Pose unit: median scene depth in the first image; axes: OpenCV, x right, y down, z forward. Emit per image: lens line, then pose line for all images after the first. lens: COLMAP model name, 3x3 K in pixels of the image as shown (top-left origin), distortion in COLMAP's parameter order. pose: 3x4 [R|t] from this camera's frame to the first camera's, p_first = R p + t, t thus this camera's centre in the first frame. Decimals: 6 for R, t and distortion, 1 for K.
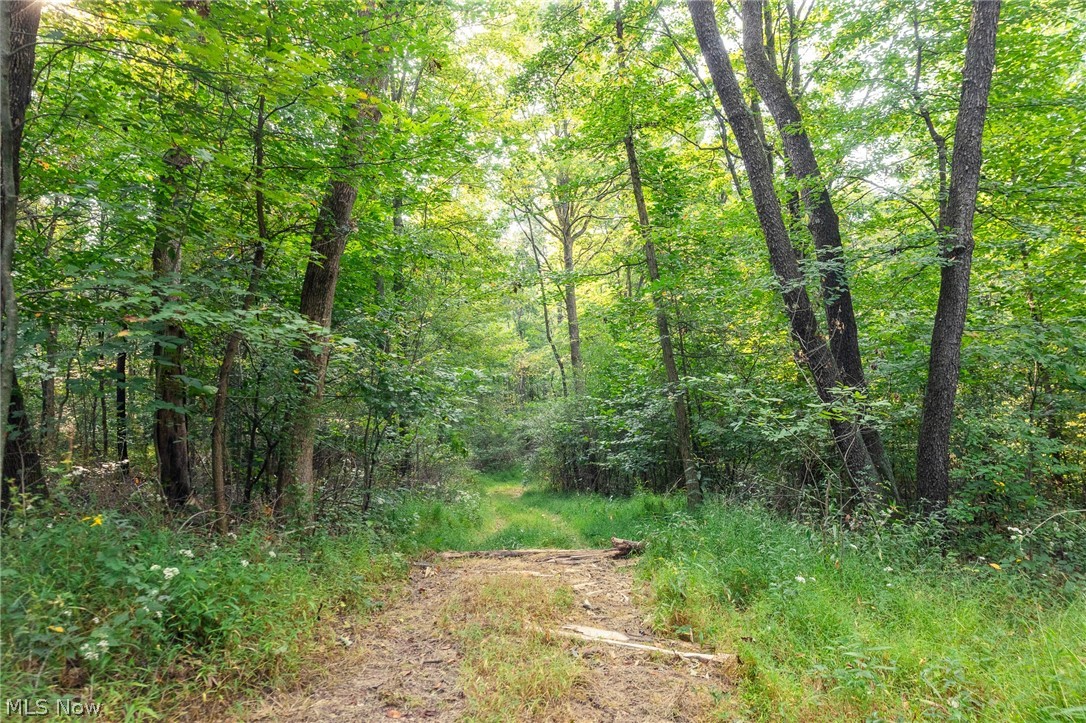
lens RADIAL K [[744.1, 0, 544.0], [0, 744.1, 362.0], [0, 0, 1]] dist [0.004662, 0.000472]
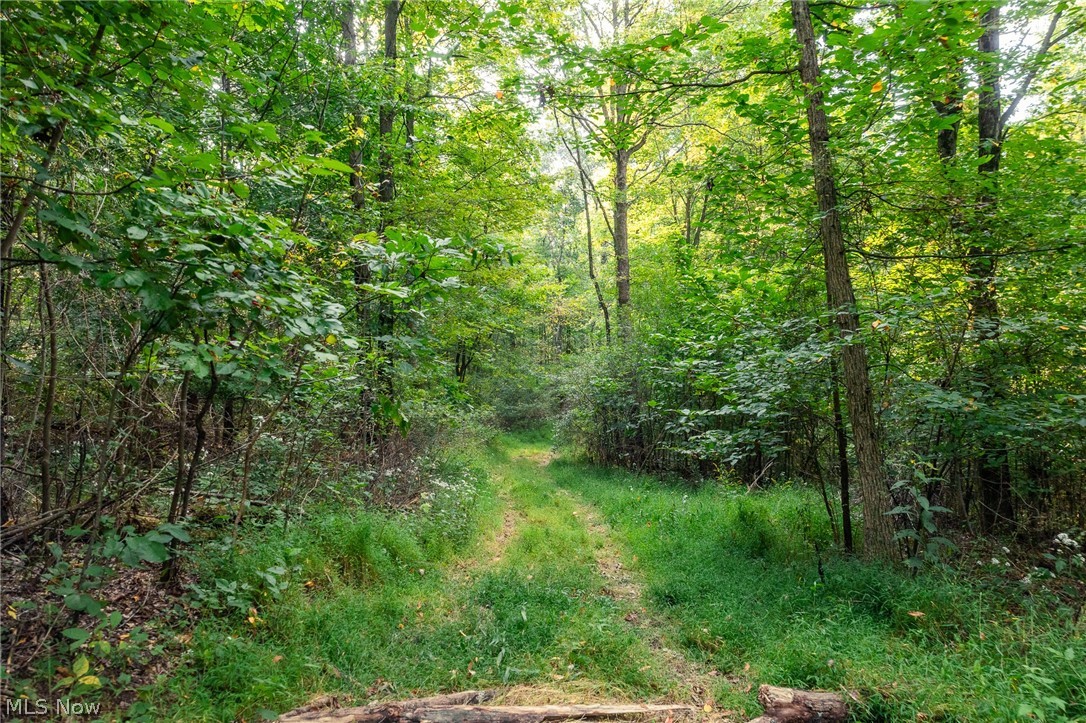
lens RADIAL K [[744.1, 0, 542.8], [0, 744.1, 362.3], [0, 0, 1]] dist [0.004662, 0.000472]
pose [[0.997523, 0.048933, -0.050523, -0.001379], [-0.045883, 0.997152, 0.059859, 0.016173], [0.053308, -0.057393, 0.996927, 0.169533]]
